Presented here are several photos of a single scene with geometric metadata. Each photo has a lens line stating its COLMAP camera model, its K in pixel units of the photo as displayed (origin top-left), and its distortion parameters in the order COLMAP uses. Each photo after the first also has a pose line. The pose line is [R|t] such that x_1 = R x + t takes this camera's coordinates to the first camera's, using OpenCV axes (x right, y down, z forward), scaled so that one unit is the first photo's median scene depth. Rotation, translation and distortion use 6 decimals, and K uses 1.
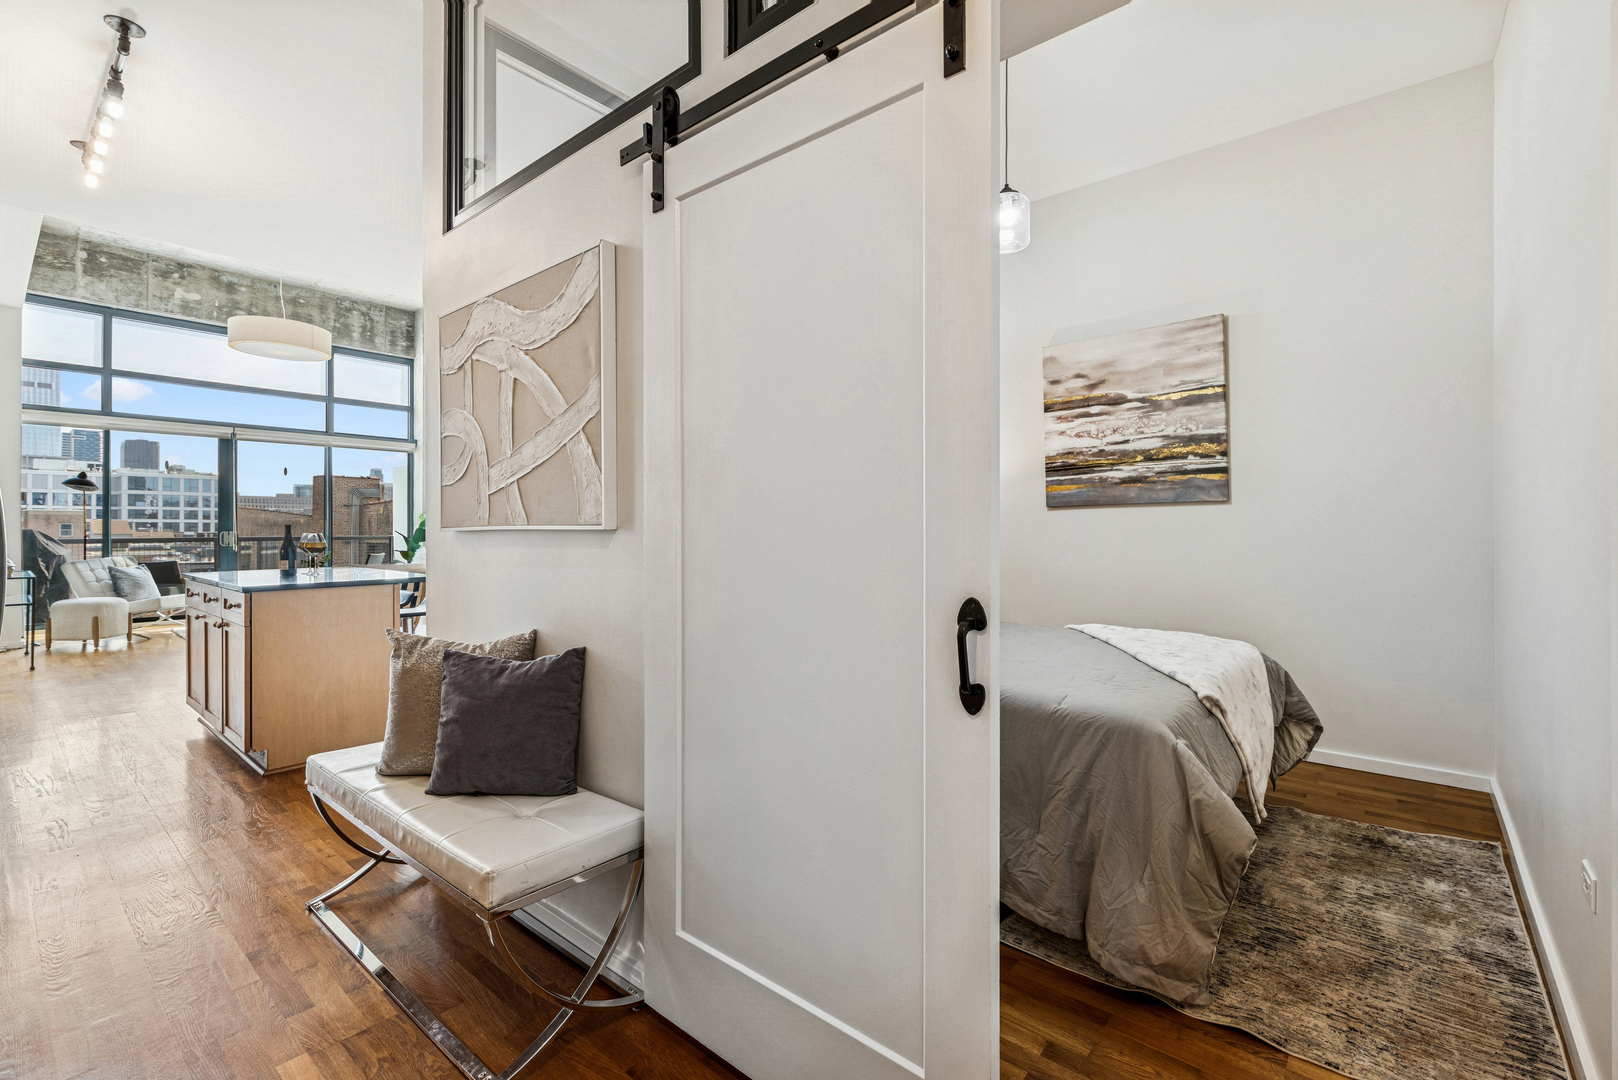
lens RADIAL K [[710.5, 0, 835.1], [0, 710.5, 527.5], [0, 0, 1]] dist [0.000745, 0.000970]
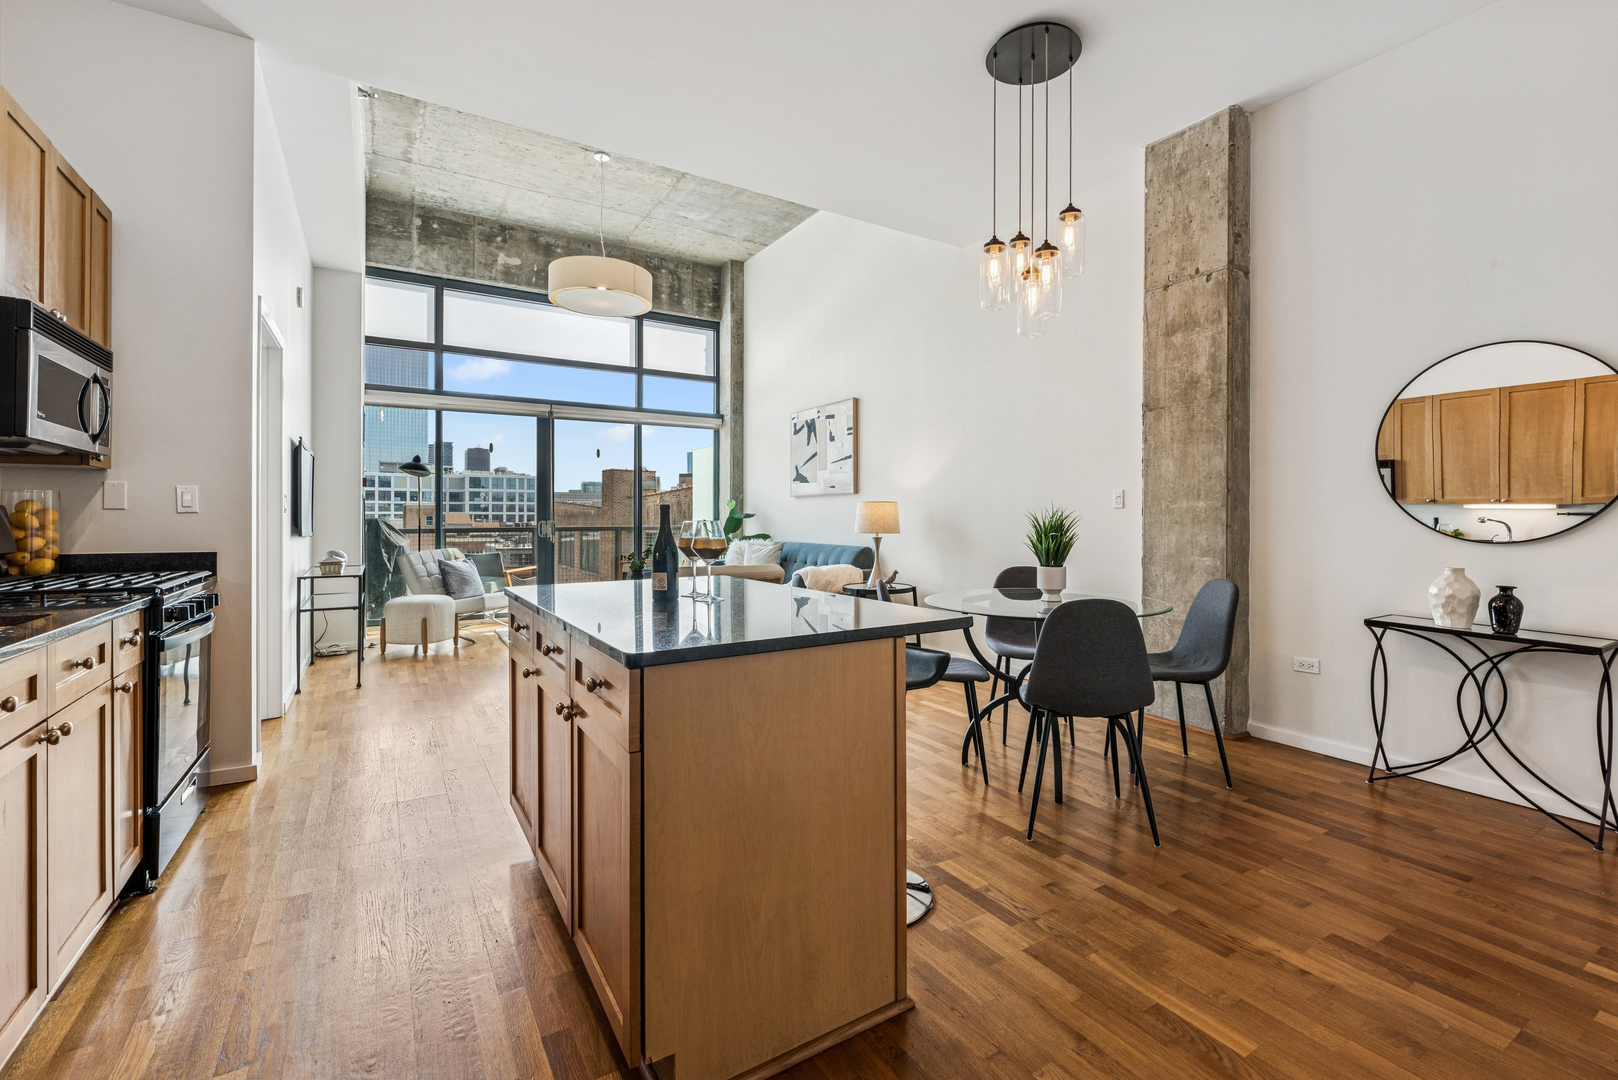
lens RADIAL K [[710.5, 0, 832.3], [0, 710.5, 513.3], [0, 0, 1]] dist [0.000745, 0.000970]
pose [[0.952105, -0.005330, -0.305725, -0.243364], [0.003746, 0.999976, -0.005765, 0.003112], [0.305749, 0.004344, 0.952102, 0.265592]]
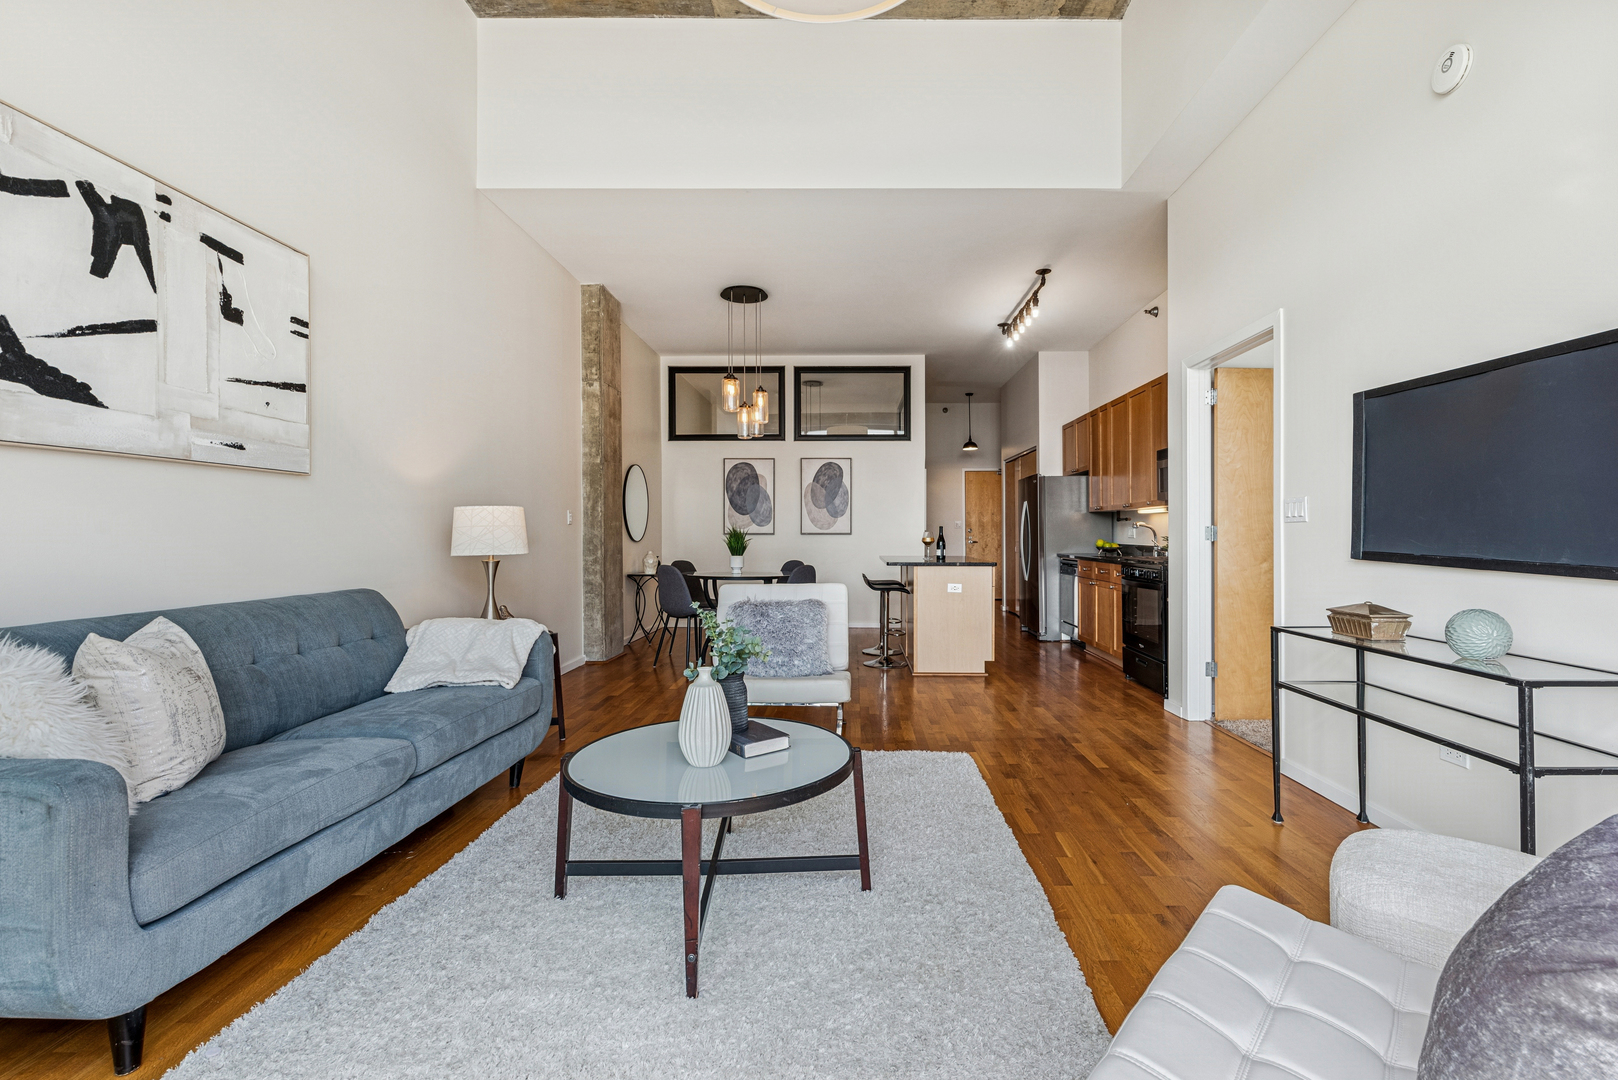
lens RADIAL K [[710.5, 0, 821.9], [0, 710.5, 537.8], [0, 0, 1]] dist [0.000745, 0.000970]
pose [[-0.606913, -0.007867, 0.794730, -0.898718], [0.000303, 0.999949, 0.010130, 0.003769], [-0.794769, 0.006389, -0.606879, 1.047269]]
